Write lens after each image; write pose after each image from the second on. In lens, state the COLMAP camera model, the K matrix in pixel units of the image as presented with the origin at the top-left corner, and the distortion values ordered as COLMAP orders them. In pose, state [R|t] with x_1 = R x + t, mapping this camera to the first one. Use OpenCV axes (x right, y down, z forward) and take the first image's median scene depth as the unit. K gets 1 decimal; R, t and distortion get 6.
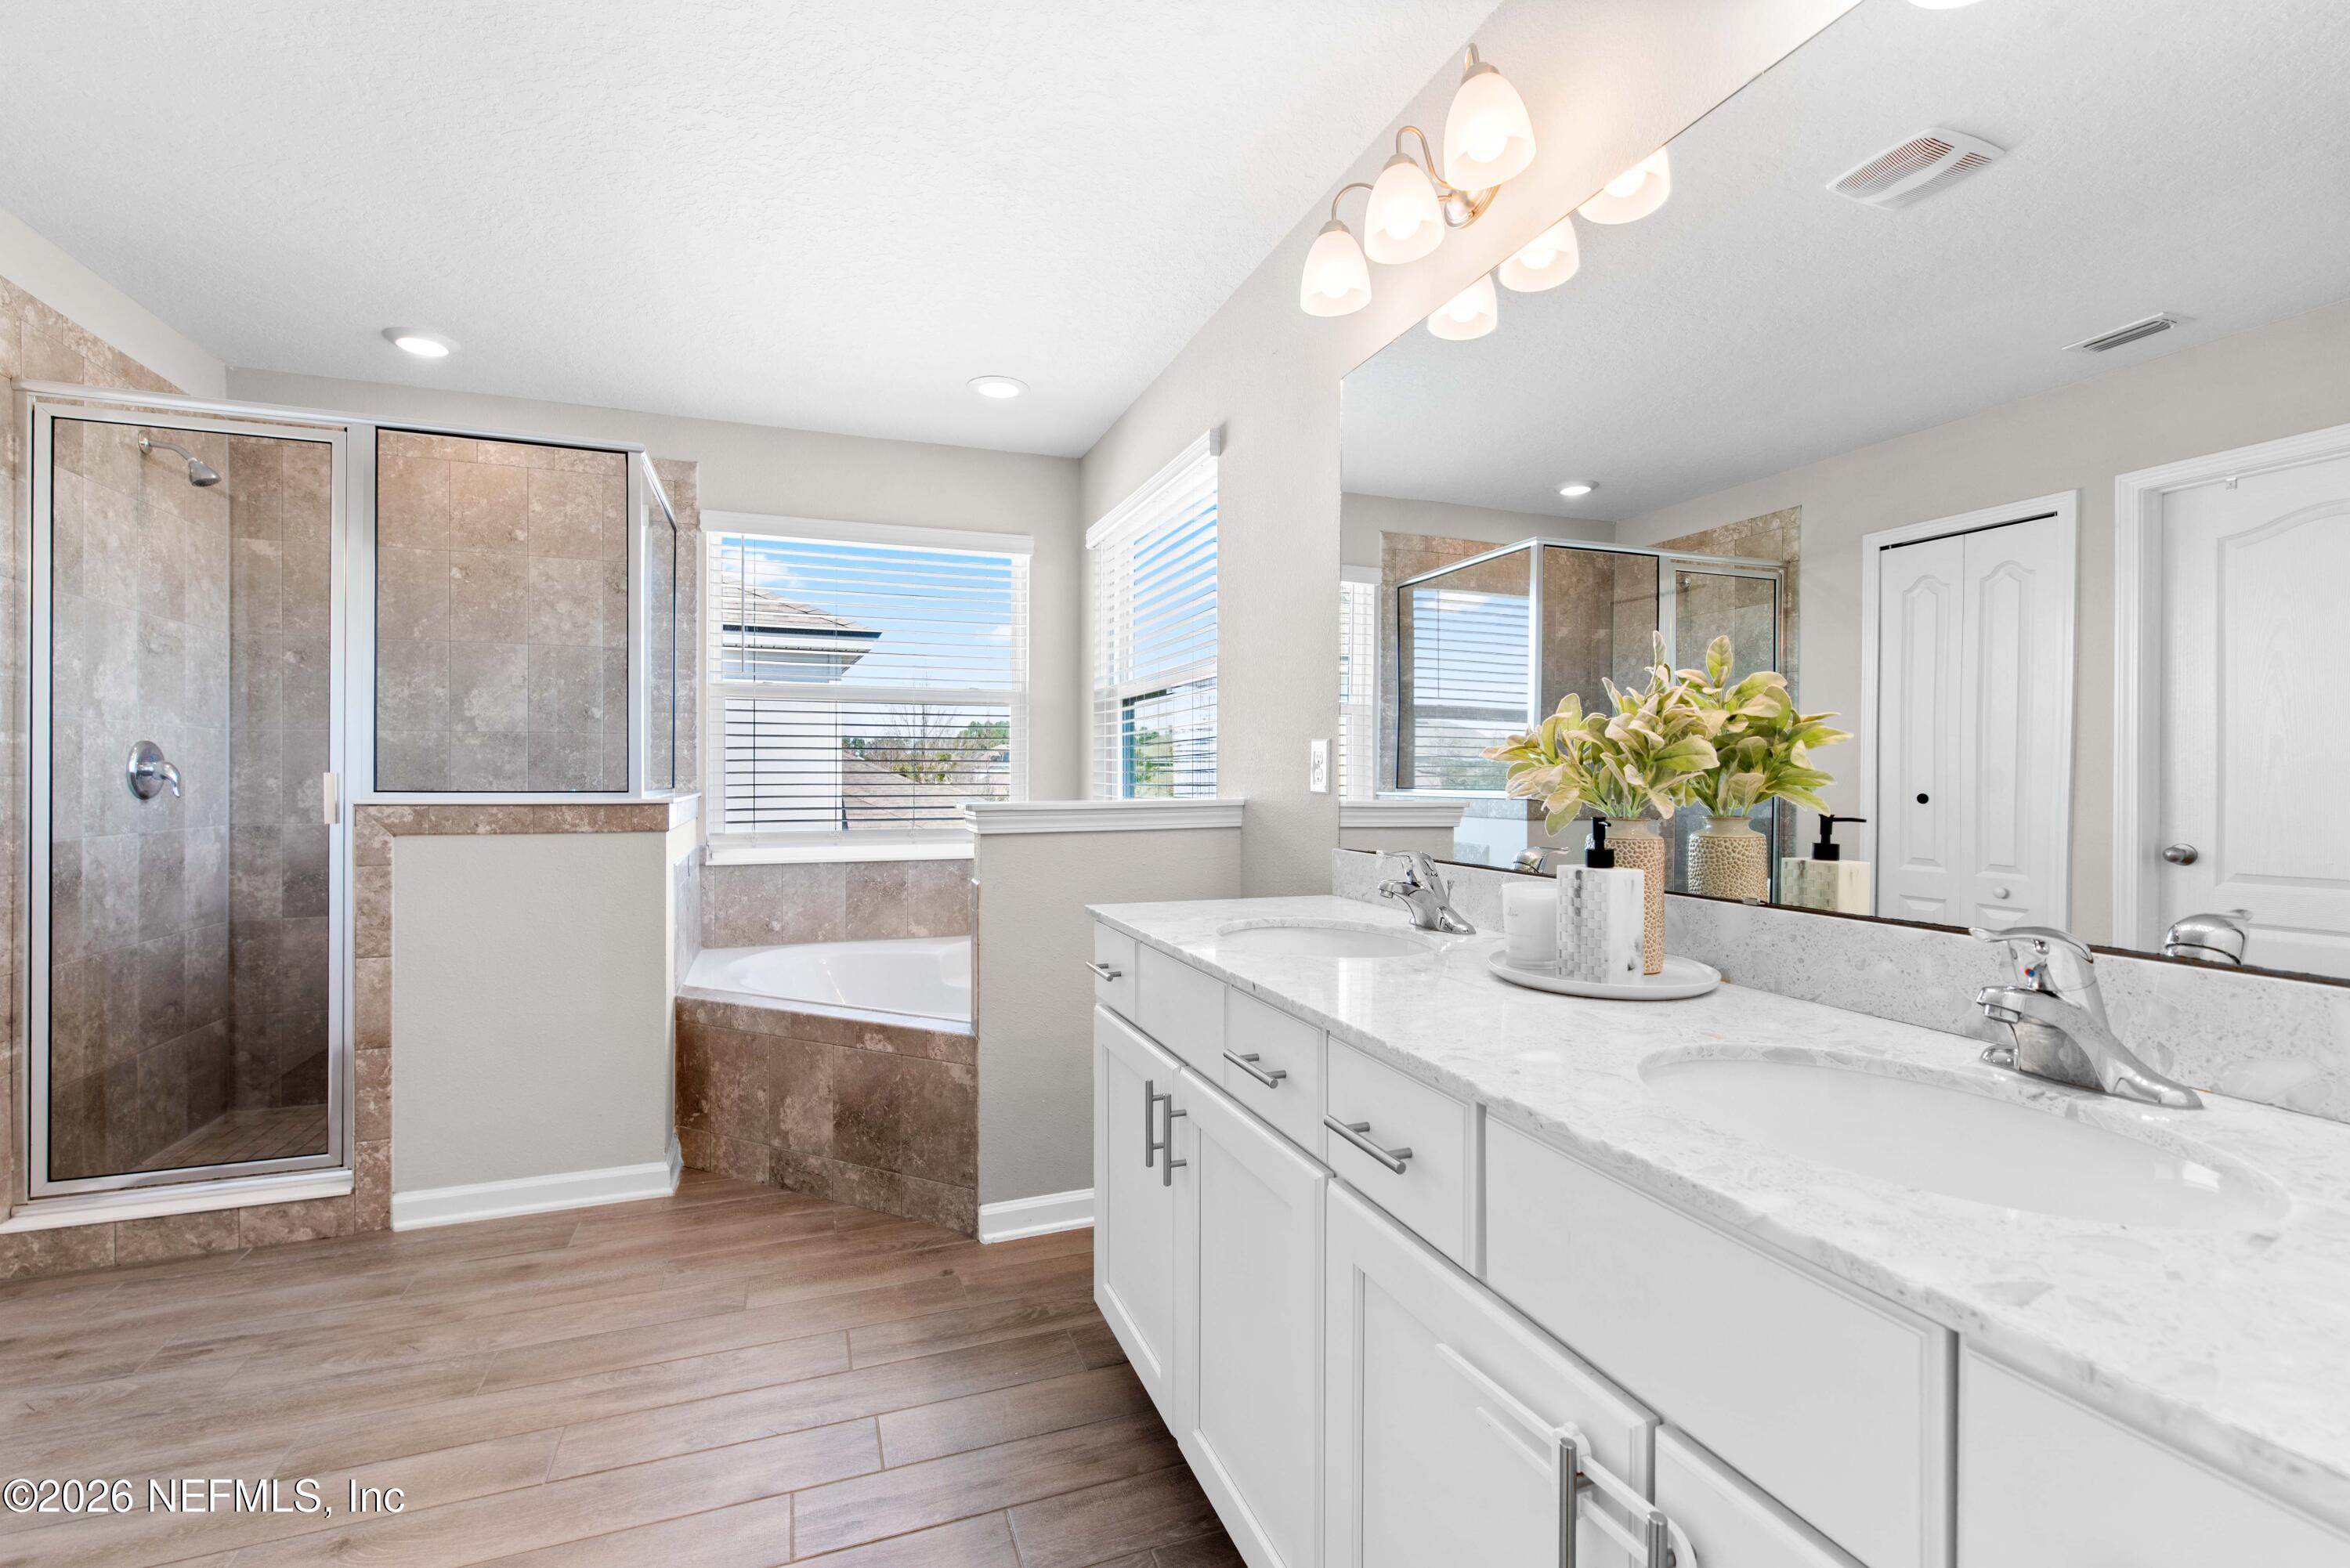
lens RADIAL K [[1021.0, 0, 1173.7], [0, 1021.0, 782.3], [0, 0, 1]] dist [-0.001113, 0.000016]
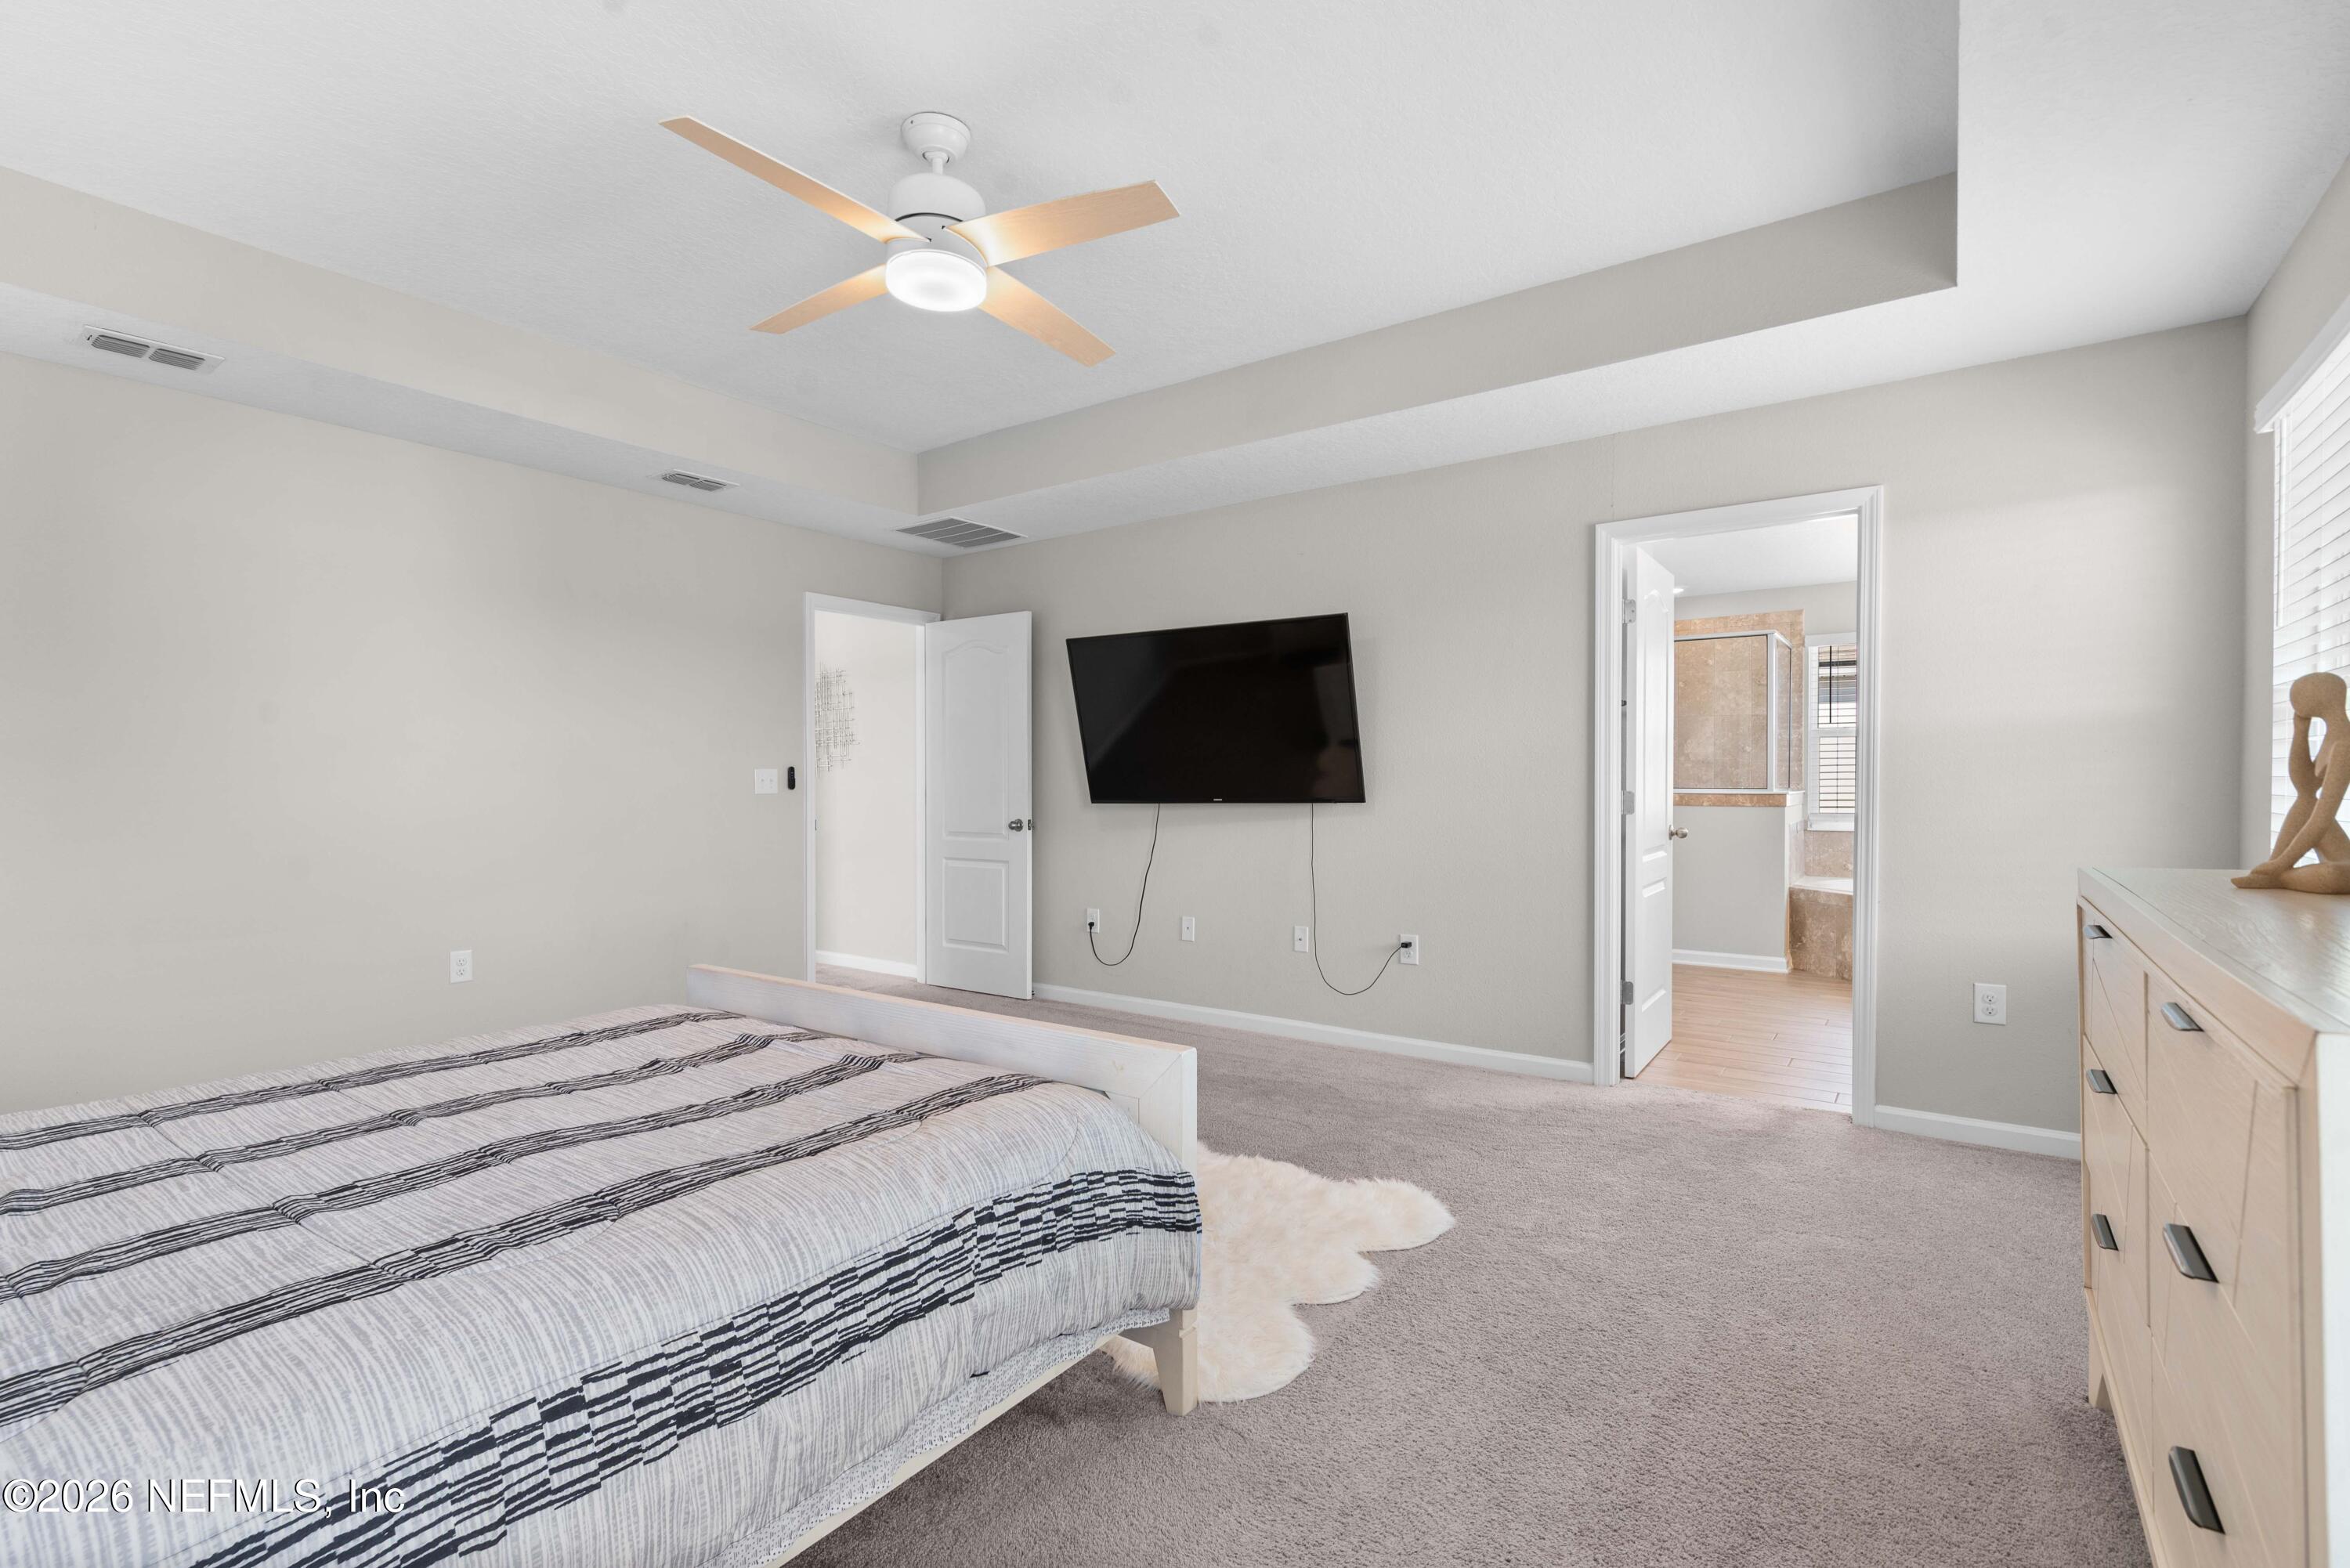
lens RADIAL K [[1045.1, 0, 1169.6], [0, 1045.1, 786.1], [0, 0, 1]] dist [-0.000051, -0.000002]
pose [[0.544903, 0.002465, -0.838495, 0.505911], [-0.003636, 0.999993, 0.000577, 0.005493], [0.838491, 0.002735, 0.544908, -1.013484]]
